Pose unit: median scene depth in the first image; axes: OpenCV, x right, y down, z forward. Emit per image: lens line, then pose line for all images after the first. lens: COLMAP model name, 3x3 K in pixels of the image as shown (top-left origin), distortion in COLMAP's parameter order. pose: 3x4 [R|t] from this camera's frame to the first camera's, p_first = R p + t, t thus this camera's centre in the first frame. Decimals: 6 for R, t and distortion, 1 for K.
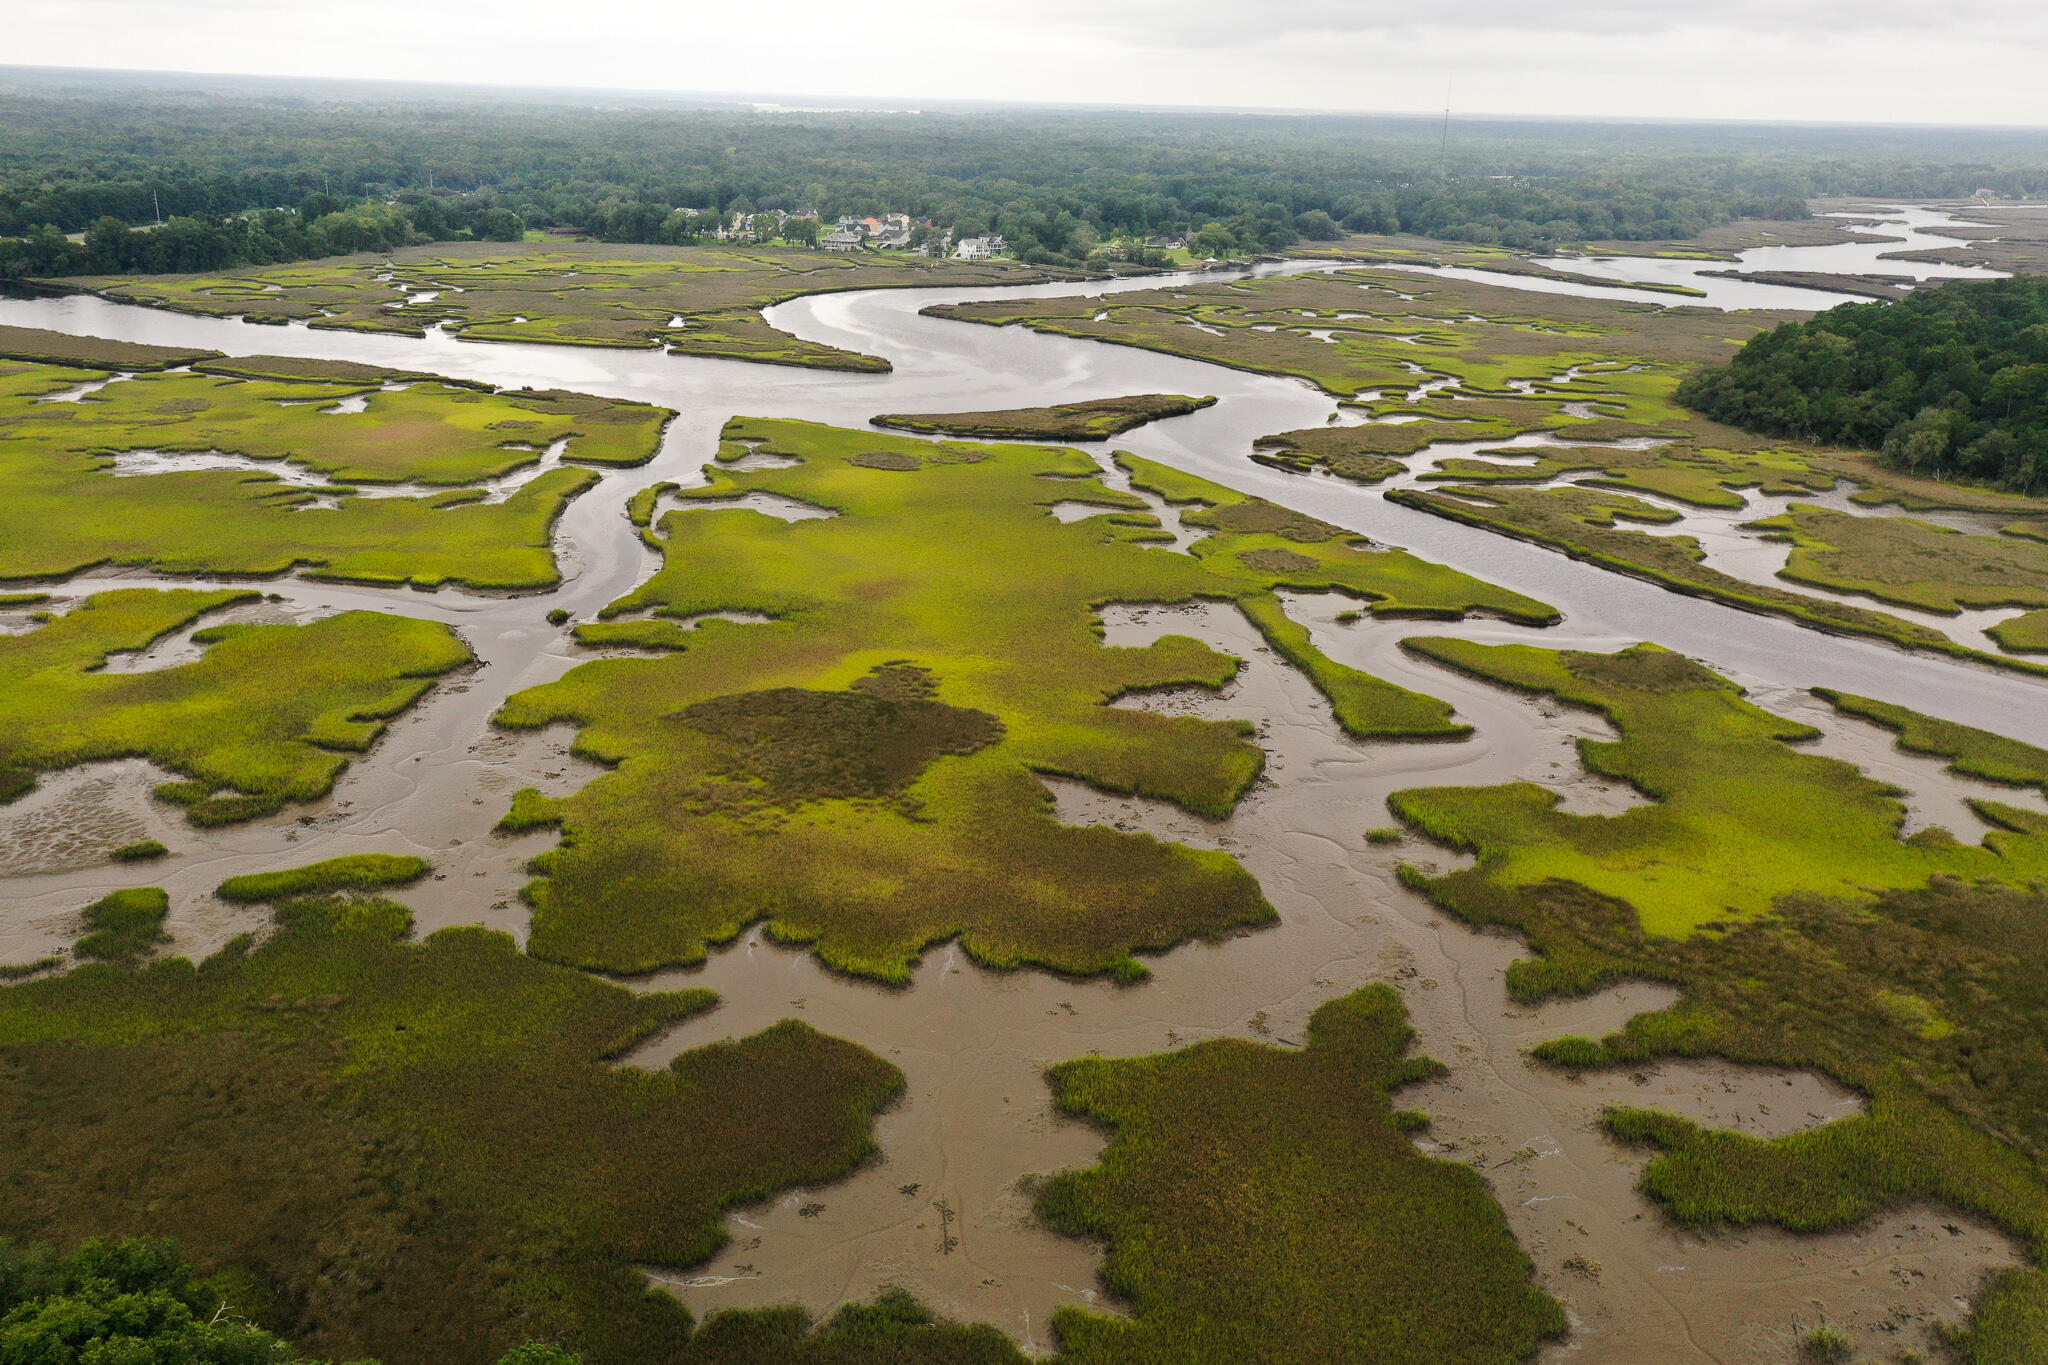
lens RADIAL K [[1648.1, 0, 1027.4], [0, 1648.1, 687.4], [0, 0, 1]] dist [0.012285, -0.005029]
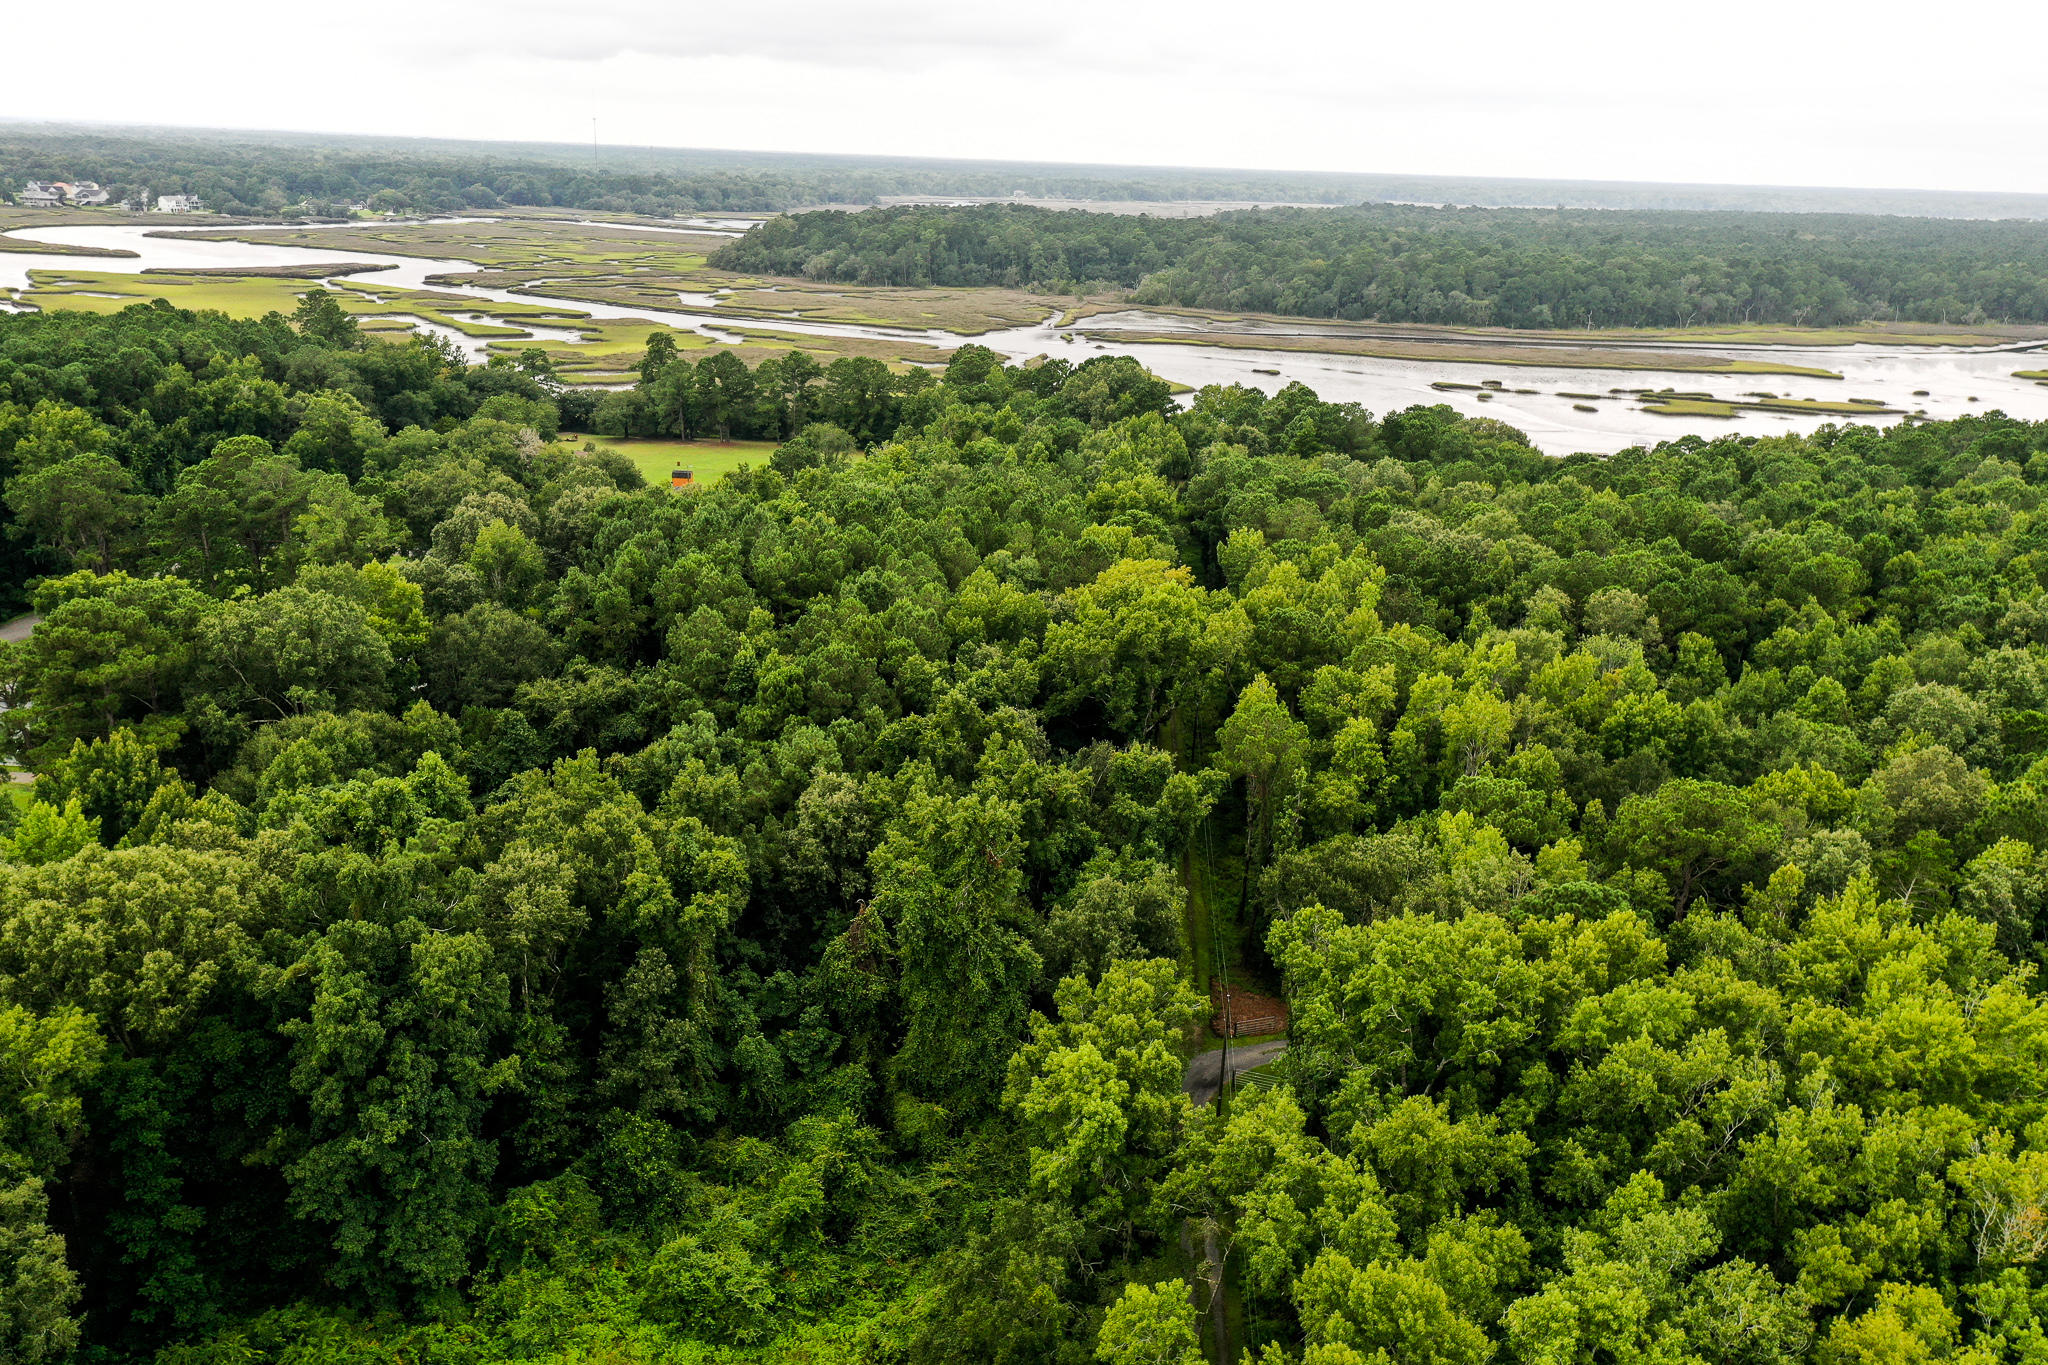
lens RADIAL K [[1586.6, 0, 1019.5], [0, 1586.6, 697.1], [0, 0, 1]] dist [0.002364, 0.009328]
pose [[0.893394, -0.132787, 0.429203, -0.025509], [0.131672, 0.990762, 0.032445, 0.119369], [-0.429546, 0.027527, 0.902625, -0.260670]]
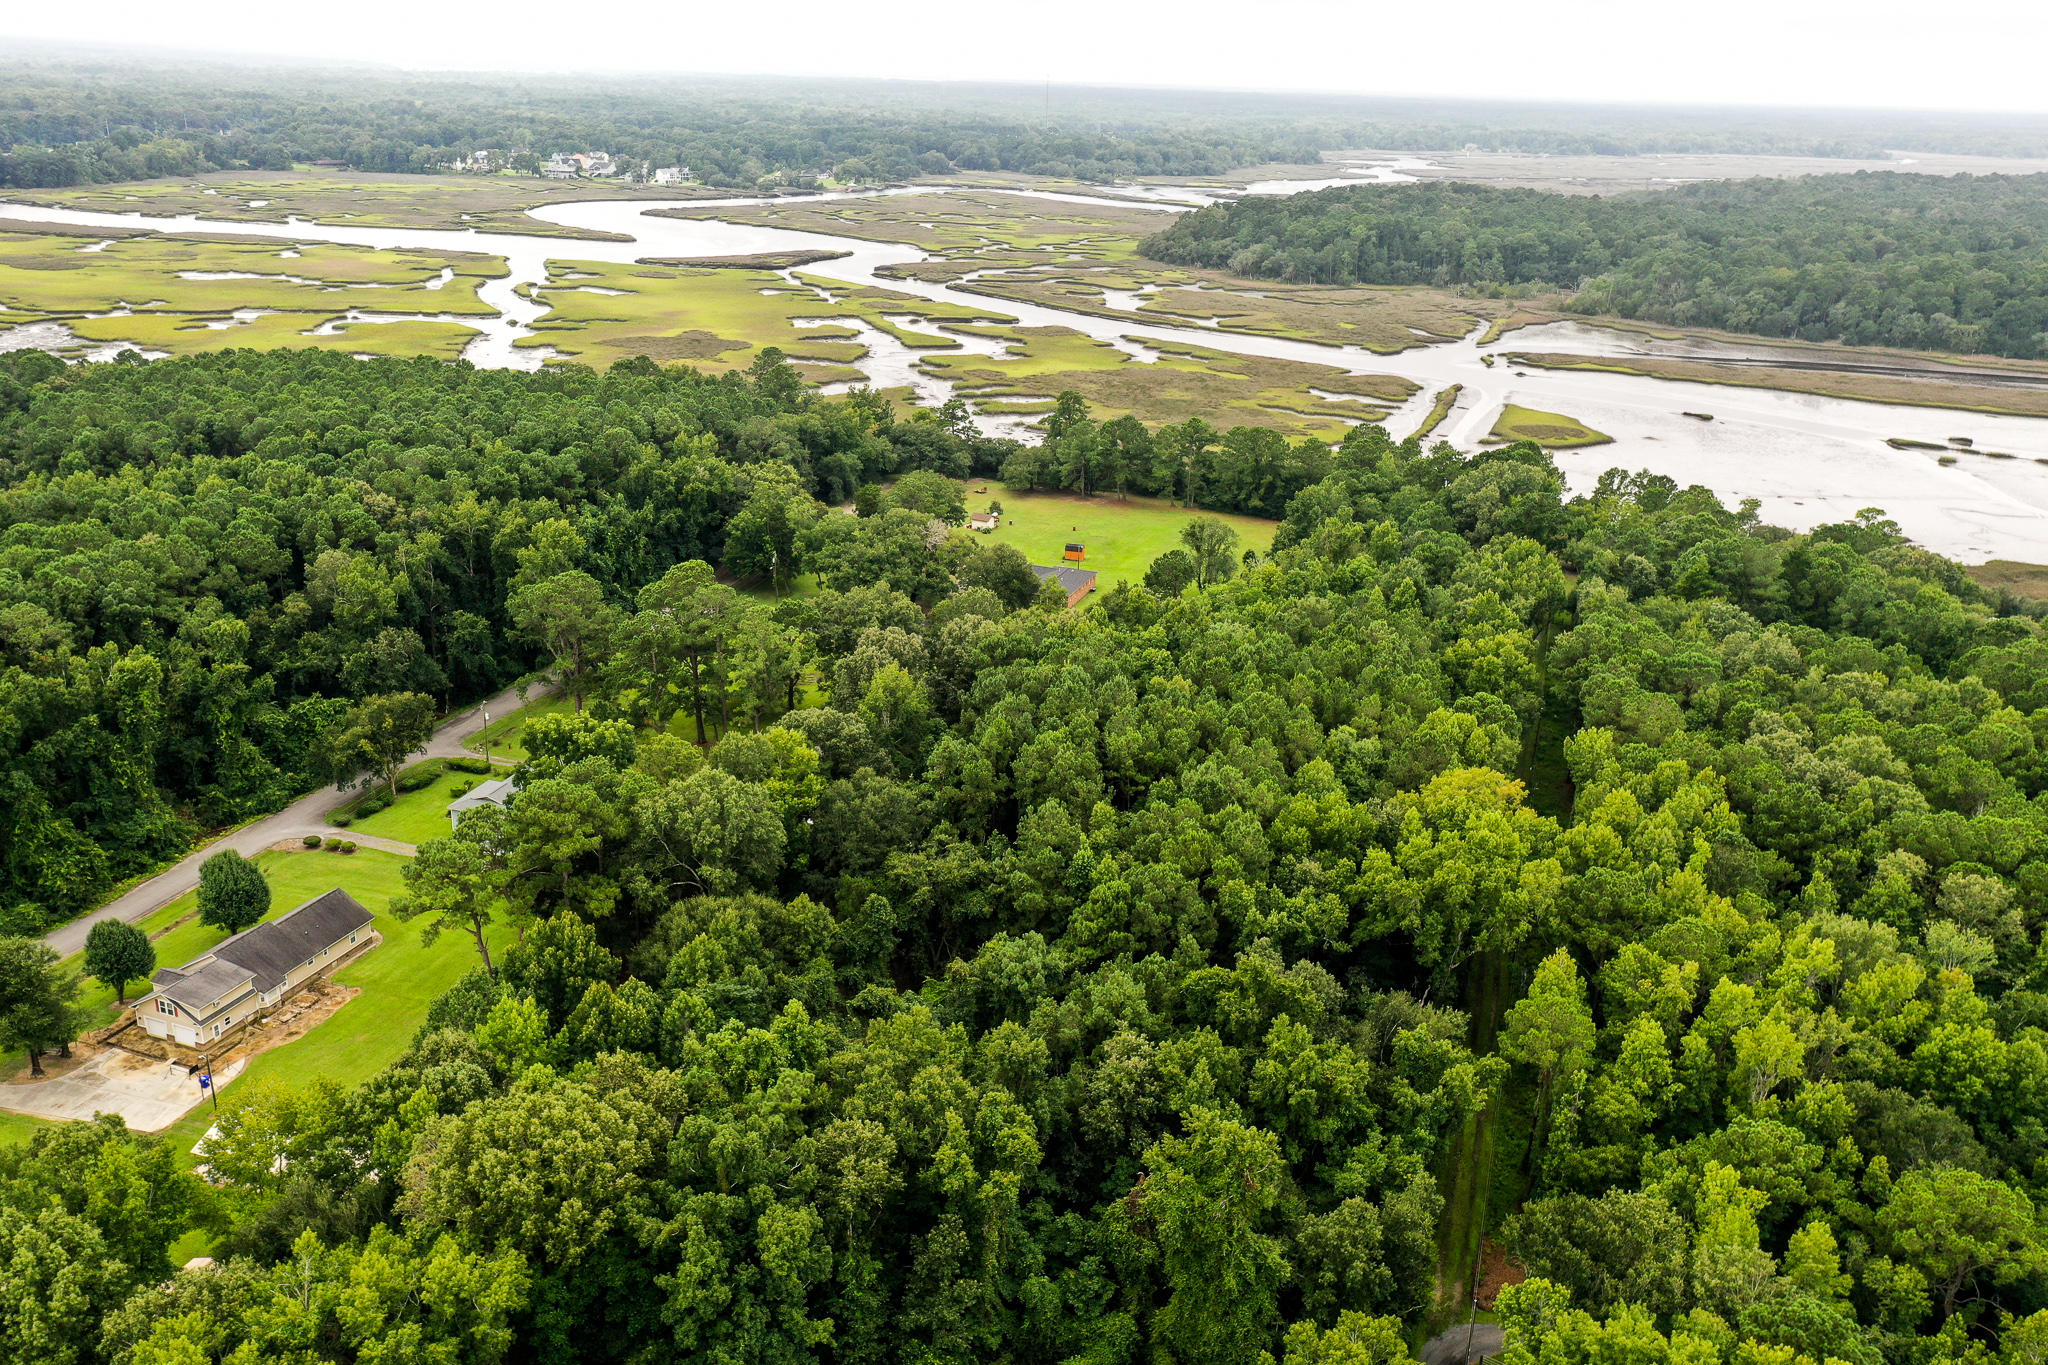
lens RADIAL K [[1586.6, 0, 1026.8], [0, 1586.6, 683.9], [0, 0, 1]] dist [0.002364, 0.009328]
pose [[0.979153, -0.063041, 0.193094, -0.021498], [0.057147, 0.997718, 0.035948, 0.098014], [-0.194920, -0.024164, 0.980521, -0.272570]]
